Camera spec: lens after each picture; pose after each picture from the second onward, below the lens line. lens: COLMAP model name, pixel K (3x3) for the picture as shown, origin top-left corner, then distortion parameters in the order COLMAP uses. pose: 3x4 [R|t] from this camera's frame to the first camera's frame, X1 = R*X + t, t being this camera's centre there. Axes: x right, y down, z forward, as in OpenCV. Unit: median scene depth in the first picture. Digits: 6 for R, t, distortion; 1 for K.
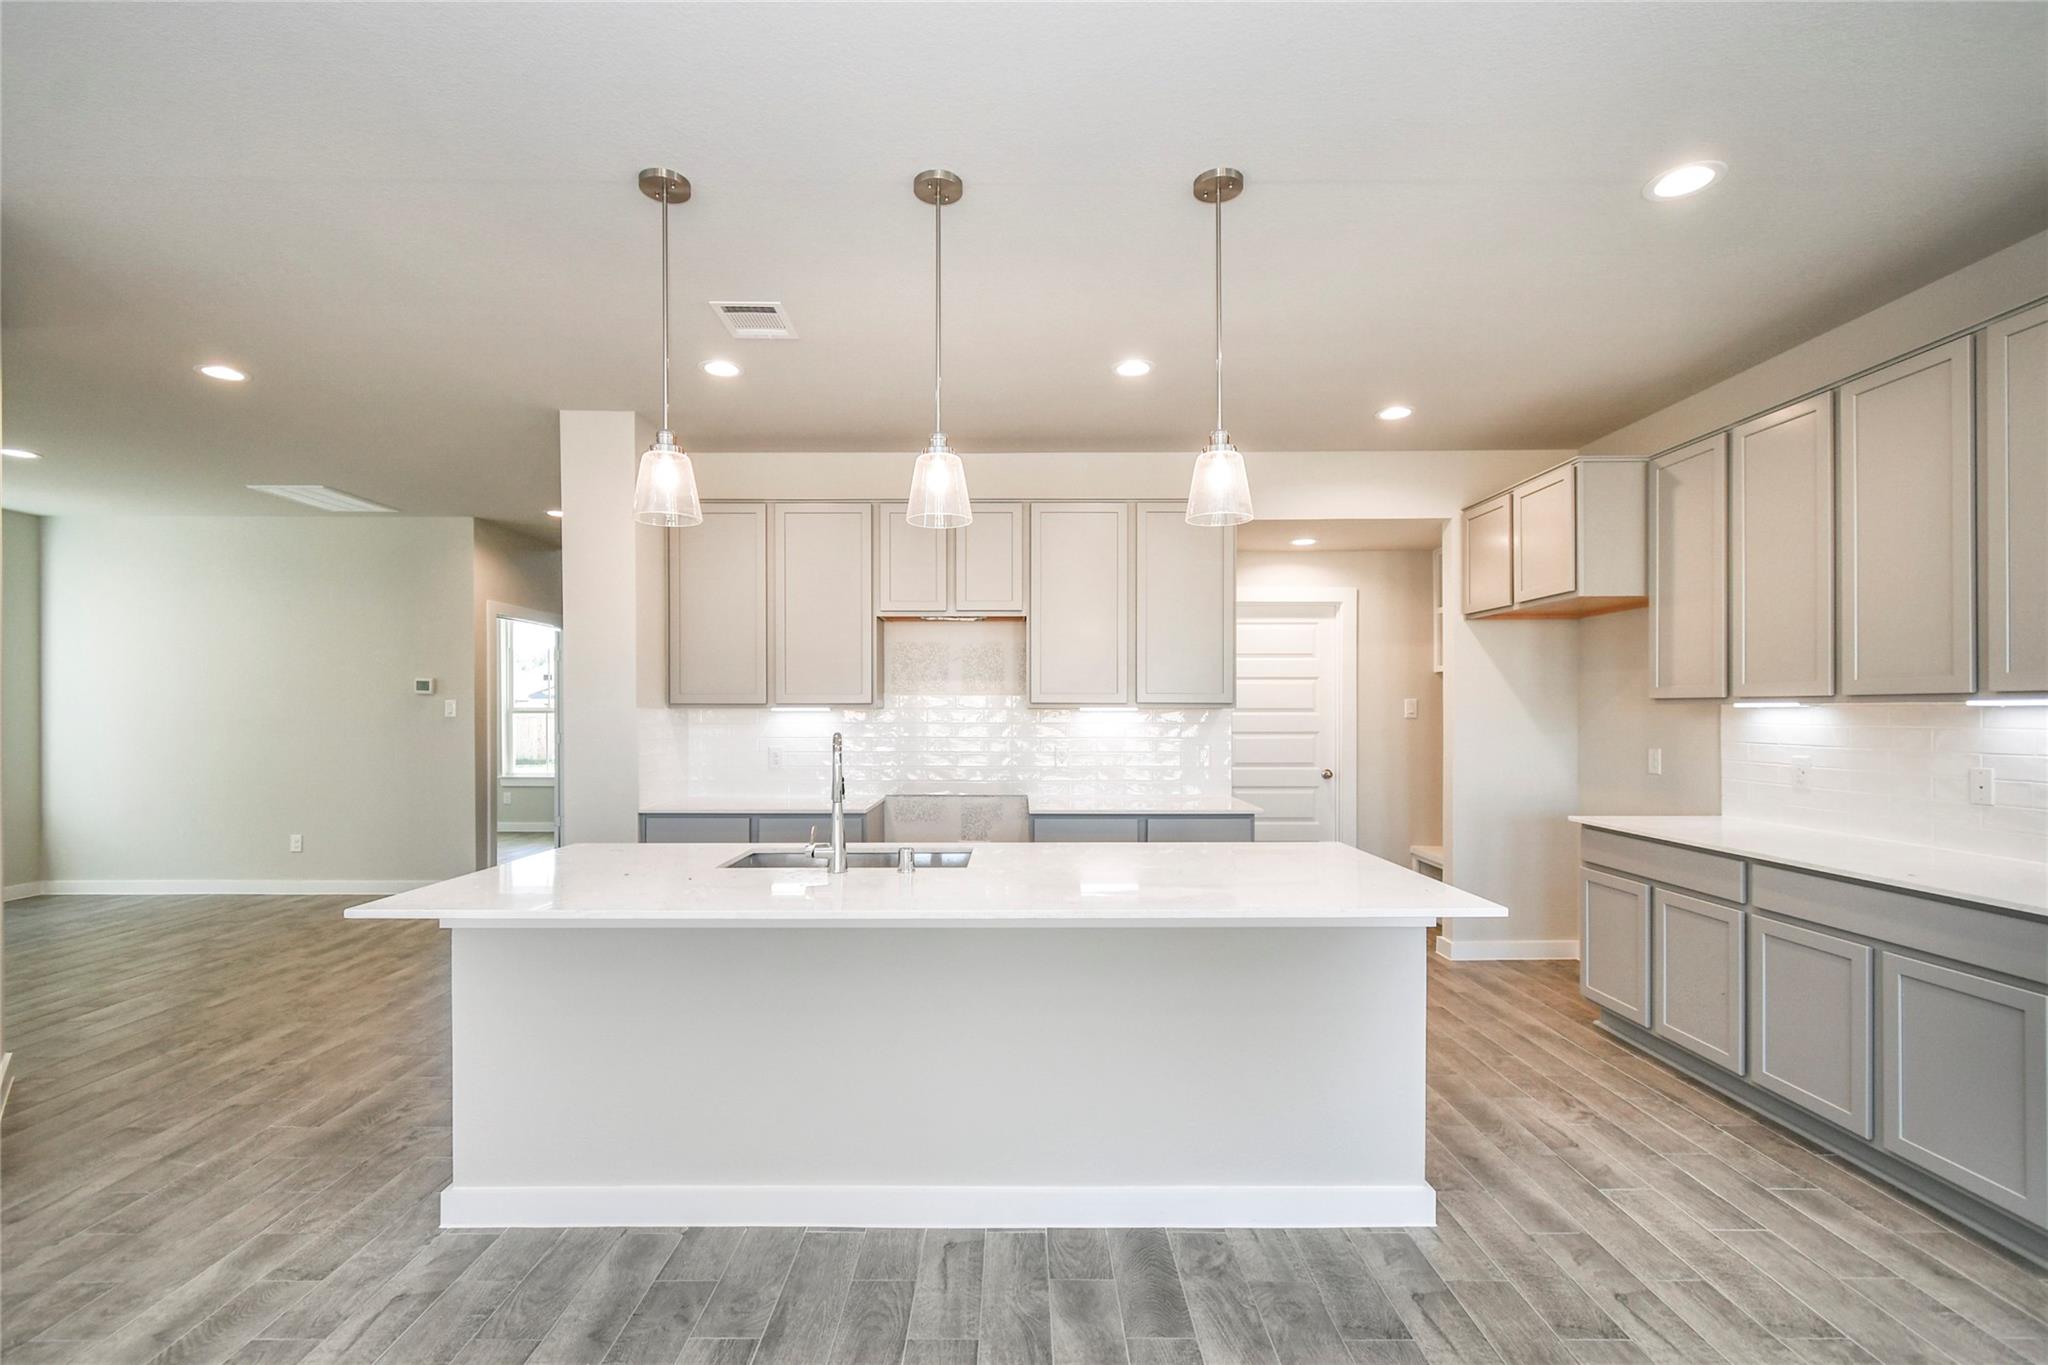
lens RADIAL K [[913.8, 0, 1018.0], [0, 913.8, 717.8], [0, 0, 1]] dist [-0.001280, -0.000008]
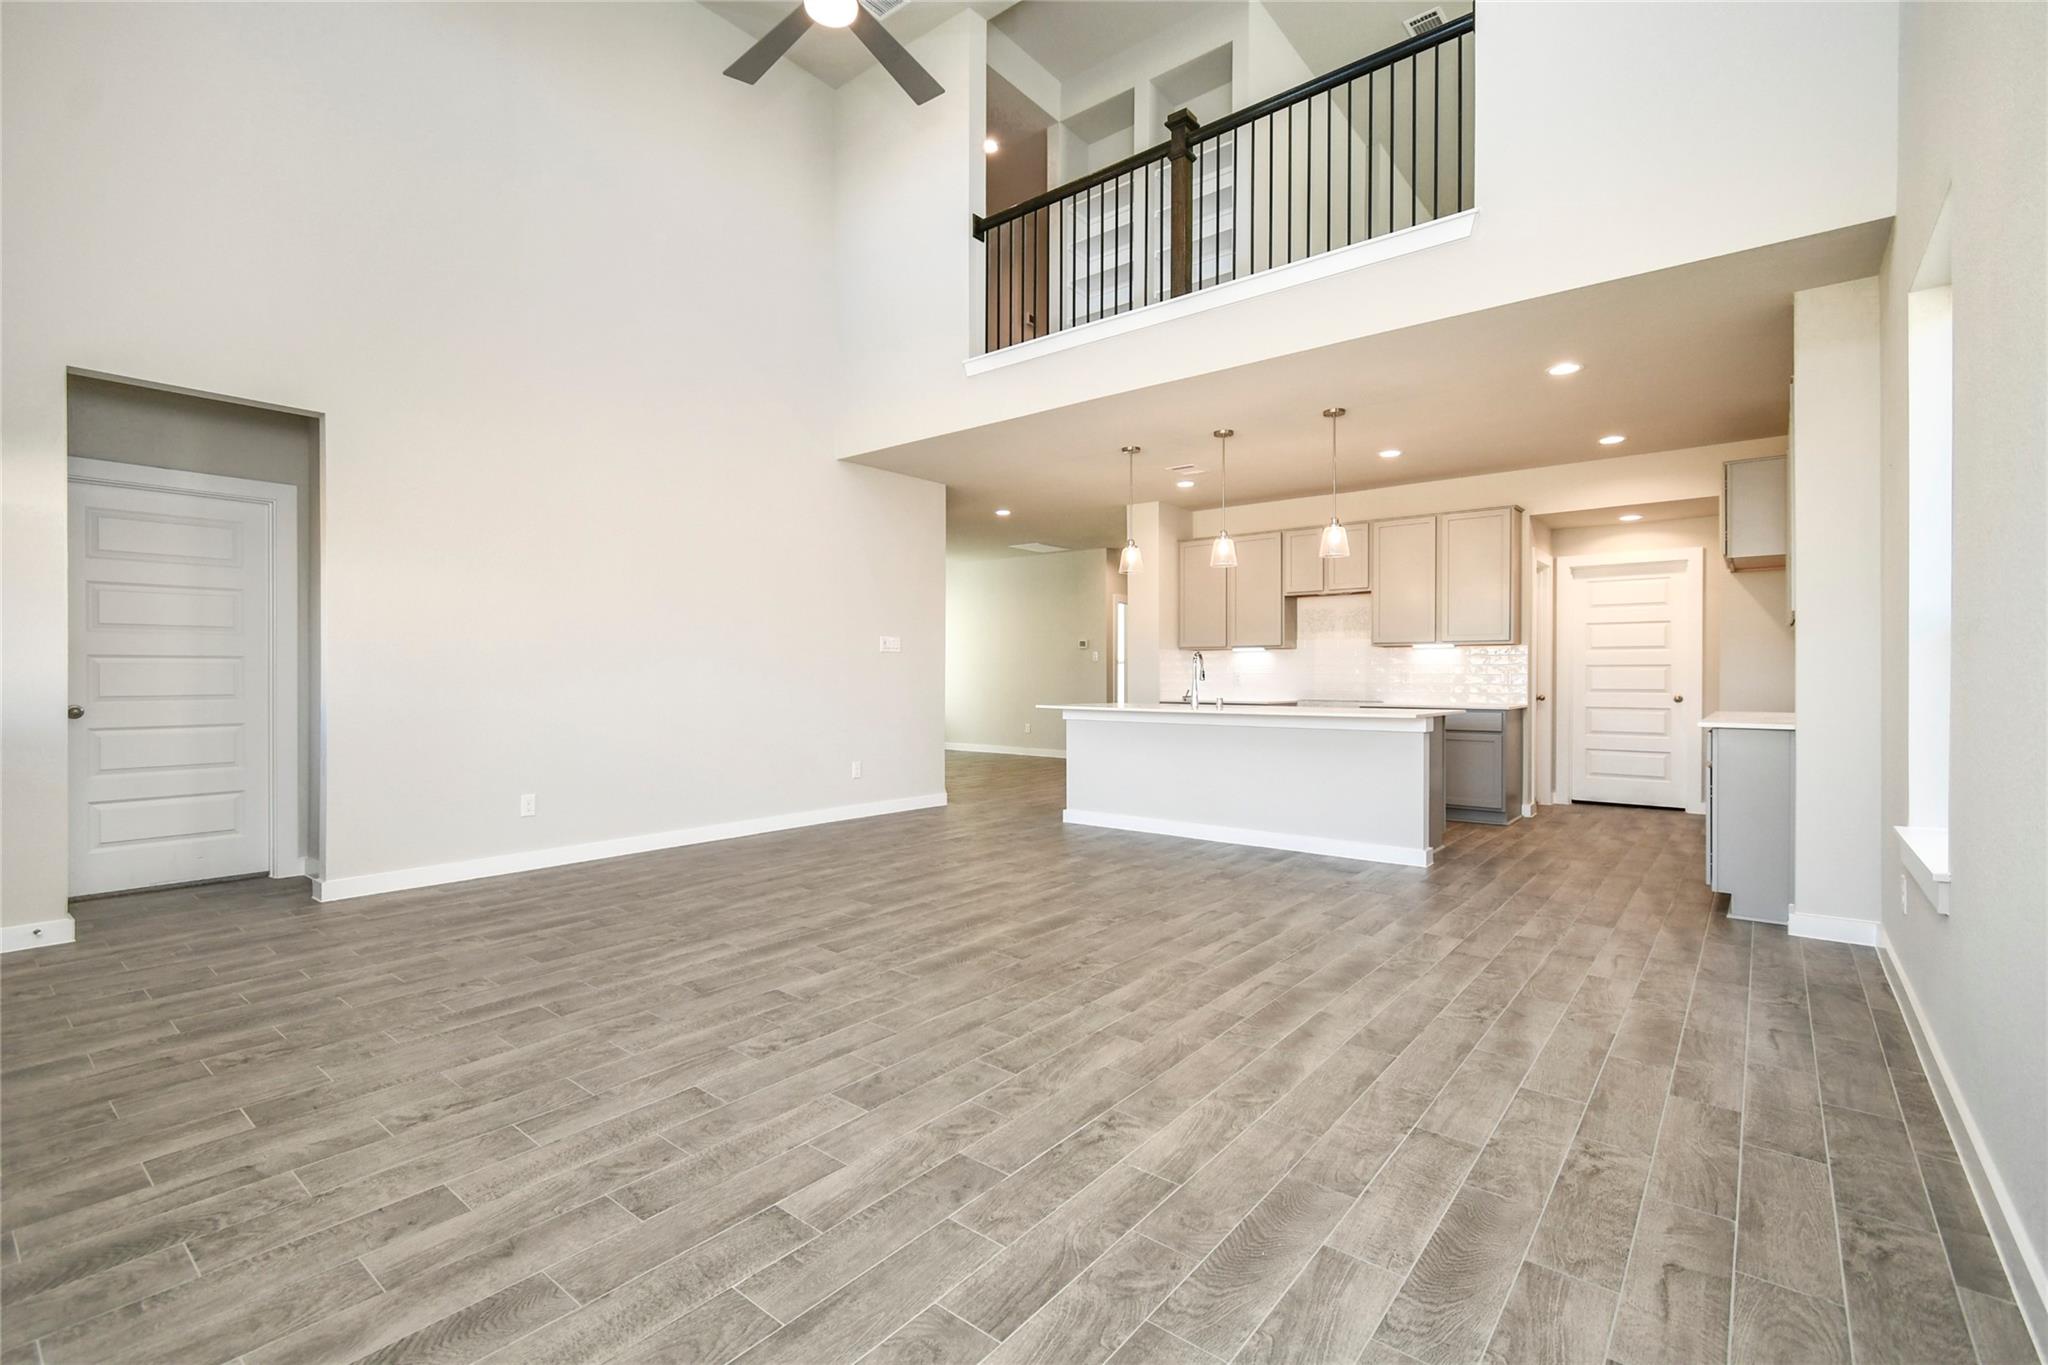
lens RADIAL K [[910.1, 0, 1024.0], [0, 910.1, 682.5], [0, 0, 1]] dist [-0.000294, -0.000008]
pose [[0.778737, 0.005968, -0.627322, 0.539836], [-0.004137, 0.999982, 0.004377, 0.048965], [0.627337, -0.000813, 0.778748, -0.662660]]
